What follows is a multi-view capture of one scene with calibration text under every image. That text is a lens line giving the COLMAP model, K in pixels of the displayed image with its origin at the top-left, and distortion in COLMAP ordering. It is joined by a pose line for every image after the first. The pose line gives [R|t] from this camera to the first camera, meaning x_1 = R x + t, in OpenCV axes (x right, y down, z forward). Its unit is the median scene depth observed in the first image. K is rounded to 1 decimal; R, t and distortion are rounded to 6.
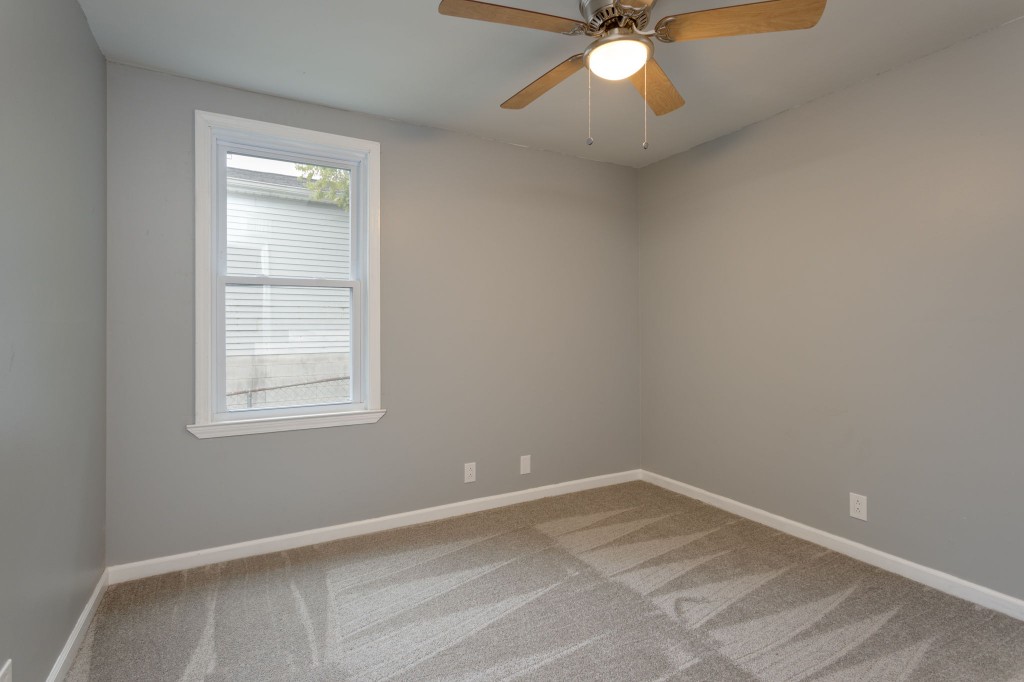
lens RADIAL K [[503.4, 0, 510.6], [0, 503.4, 330.0], [0, 0, 1]] dist [0.003937, 0.000760]
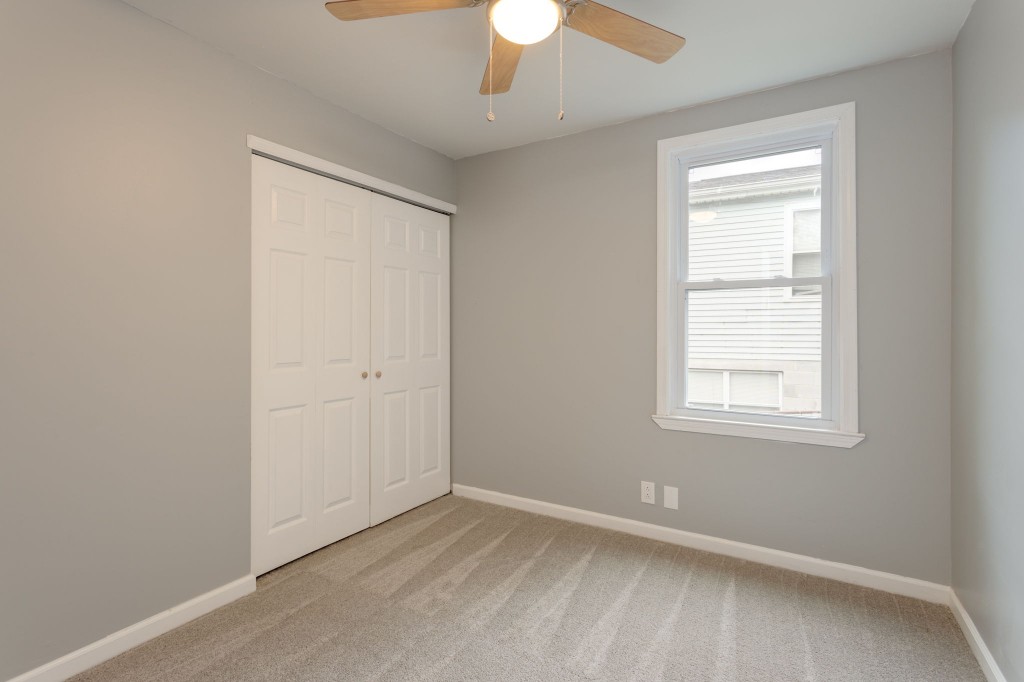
lens RADIAL K [[524.9, 0, 509.2], [0, 524.9, 335.4], [0, 0, 1]] dist [0.002164, 0.000310]
pose [[0.473399, 0.012398, -0.880761, 0.246423], [-0.007591, 0.999921, 0.009995, -0.003454], [0.880815, 0.001954, 0.473456, 0.128832]]
